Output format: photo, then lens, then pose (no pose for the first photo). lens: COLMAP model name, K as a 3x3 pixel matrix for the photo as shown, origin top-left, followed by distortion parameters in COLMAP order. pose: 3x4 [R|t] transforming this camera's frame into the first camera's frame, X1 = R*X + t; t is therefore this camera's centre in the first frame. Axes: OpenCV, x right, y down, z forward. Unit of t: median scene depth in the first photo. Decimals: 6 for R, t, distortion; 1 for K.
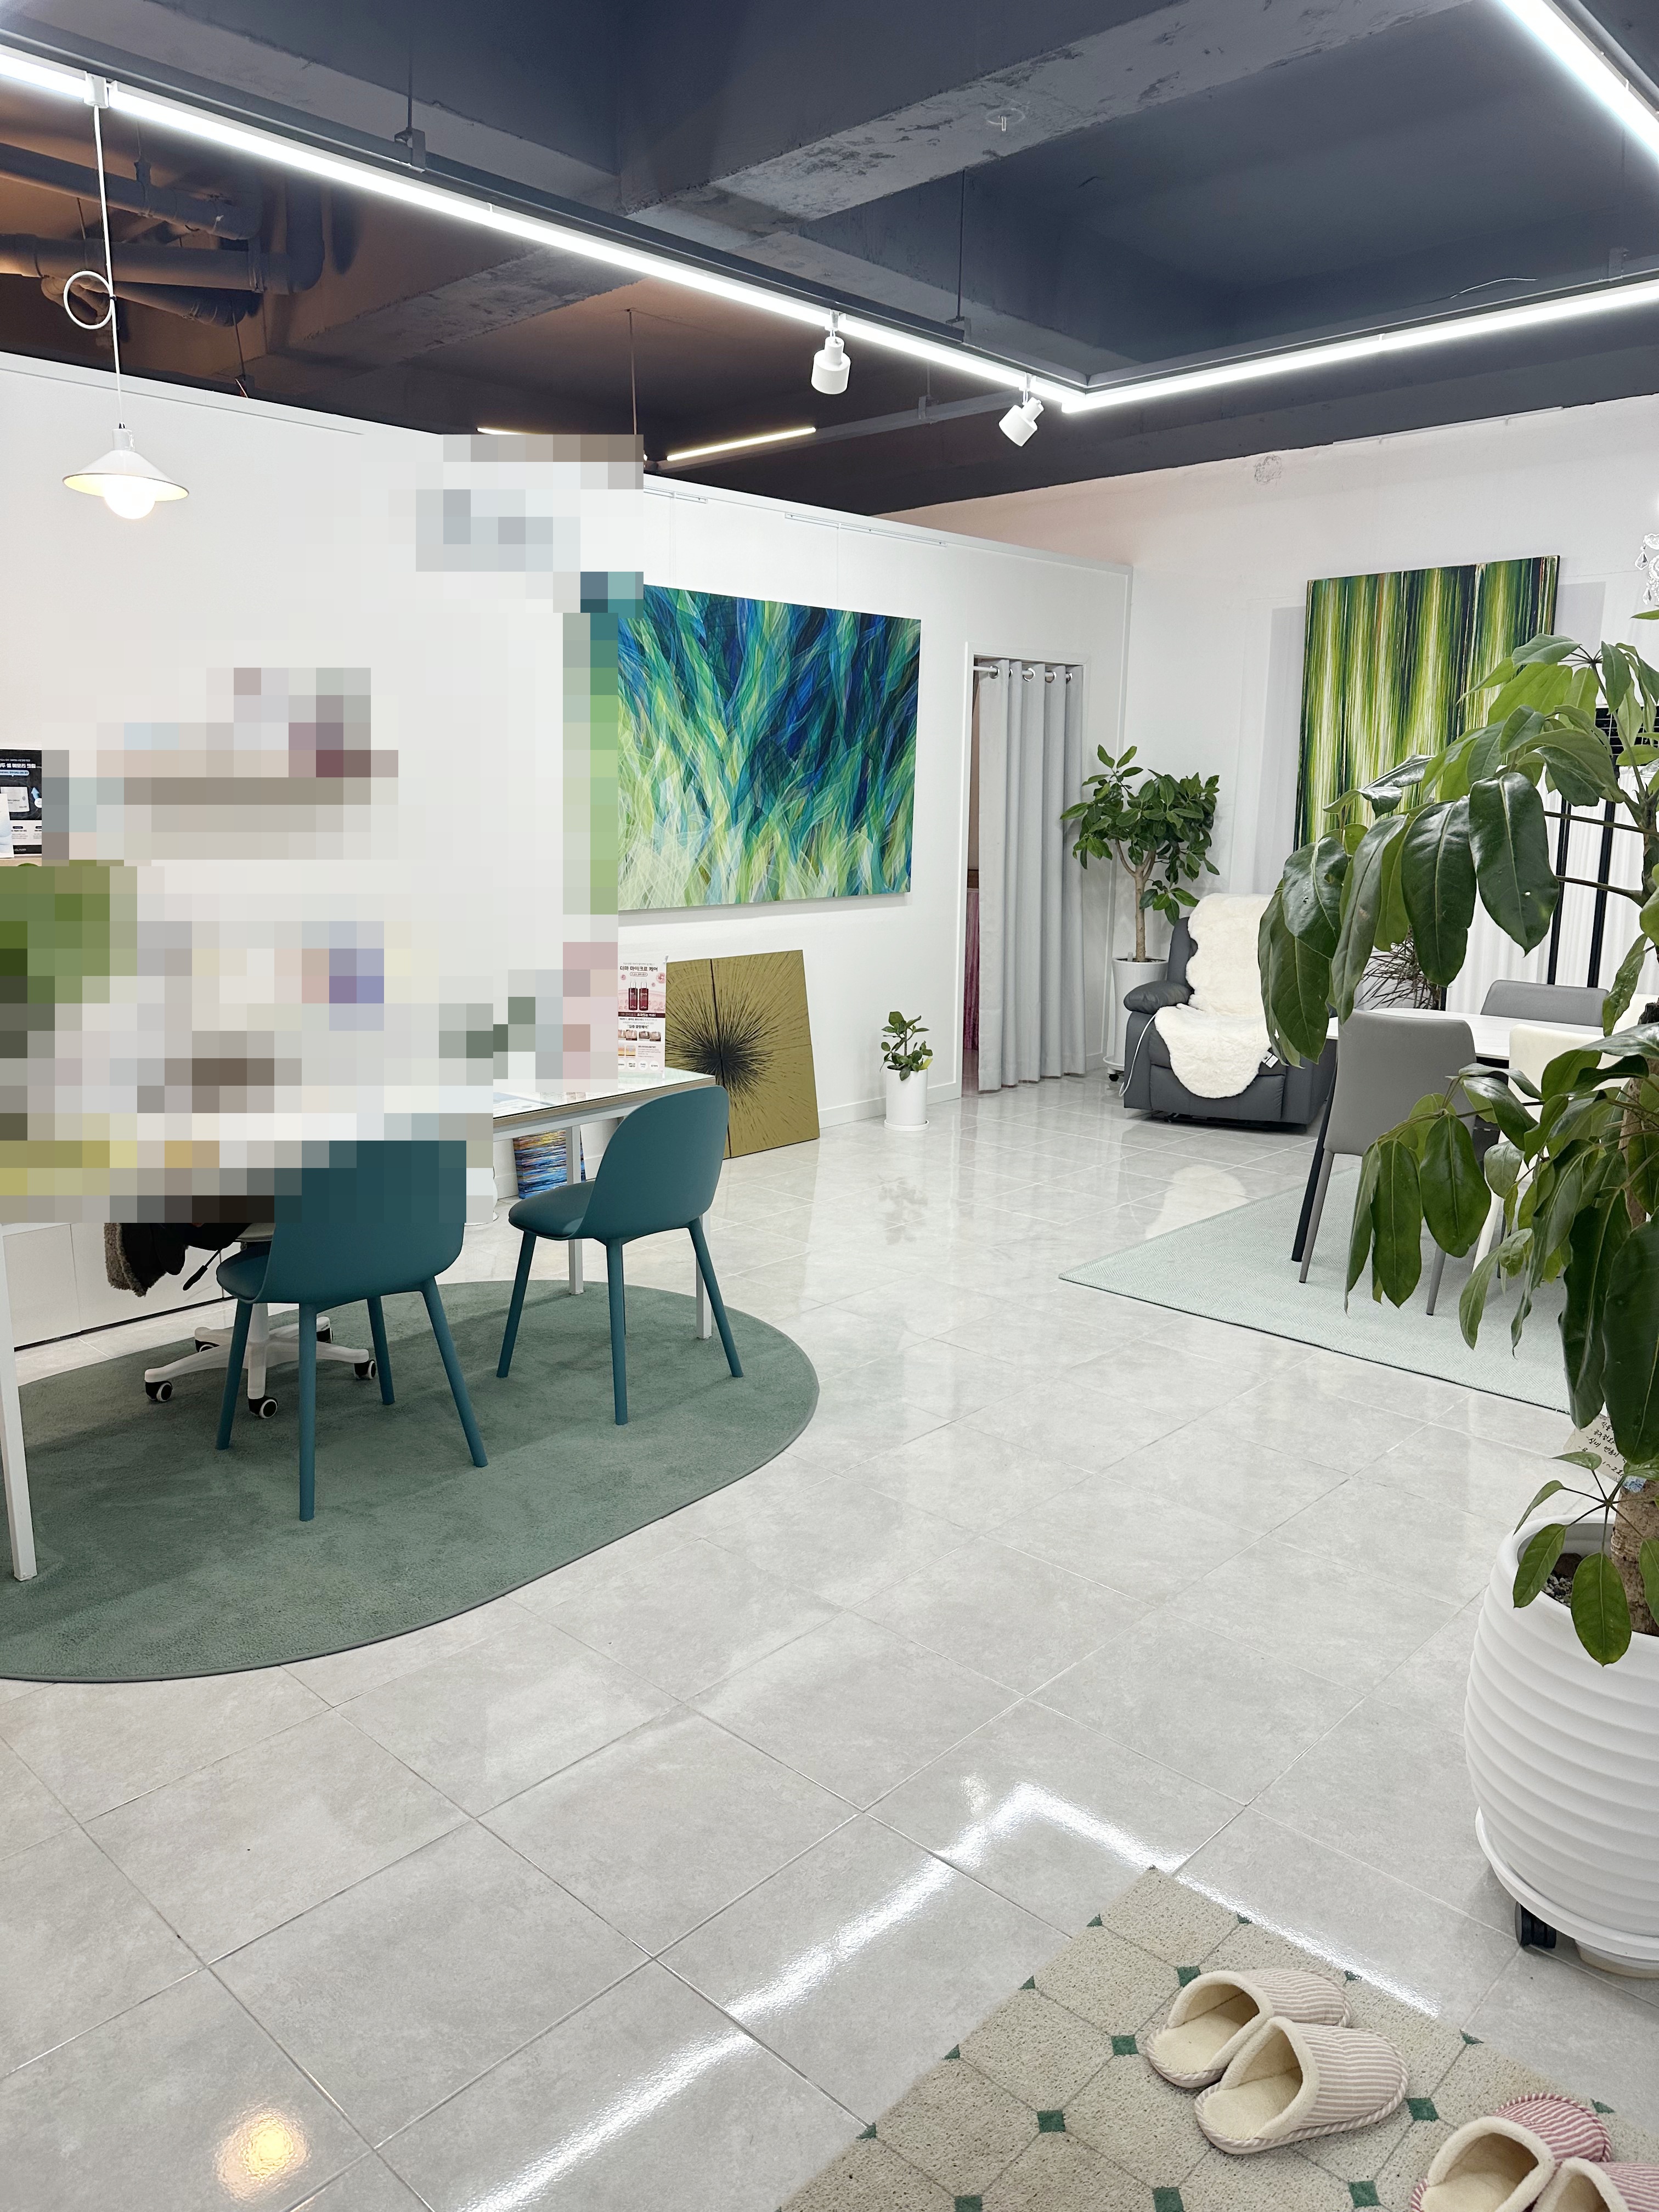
lens RADIAL K [[1538.7, 0, 837.2], [0, 1538.7, 1112.0], [0, 0, 1]] dist [0.174440, -0.330561]
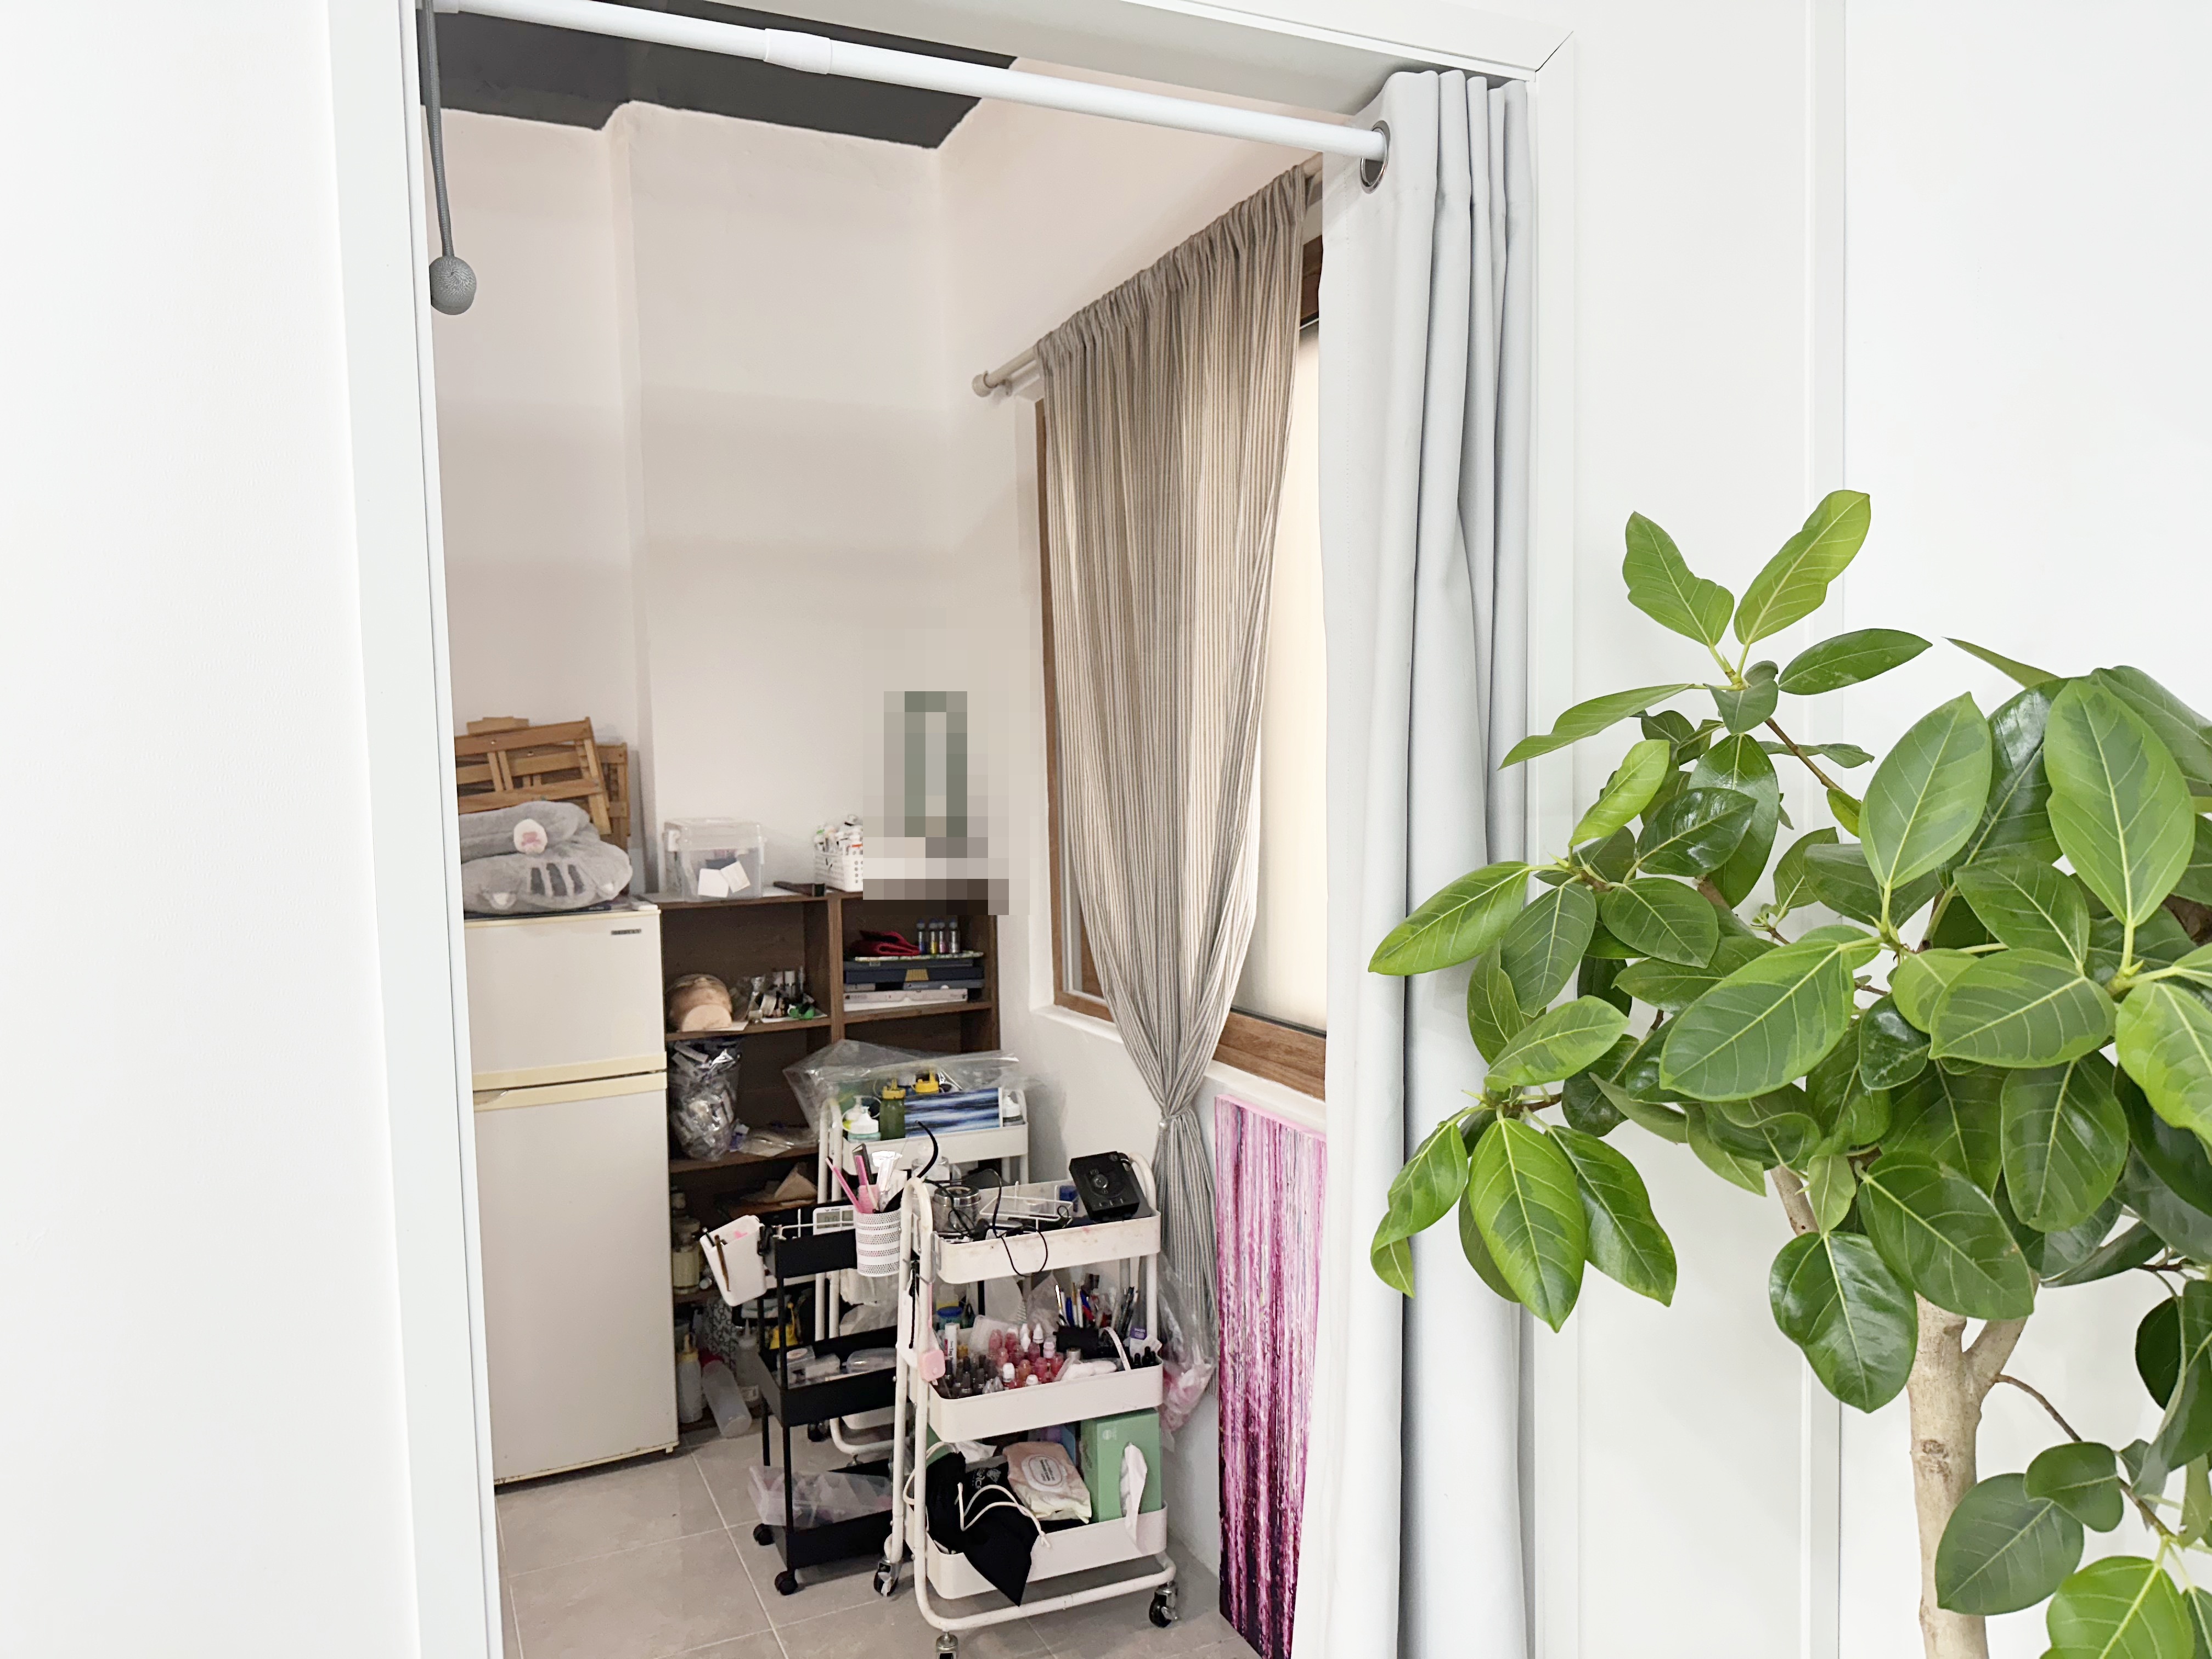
lens RADIAL K [[1538.7, 0, 1118.1], [0, 1538.7, 842.8], [0, 0, 1]] dist [0.174440, -0.330561]
pose [[0.931852, -0.004965, -0.362803, 0.180042], [-0.045125, 0.990558, -0.129458, -0.179570], [0.360021, 0.137007, 0.922830, 0.844335]]
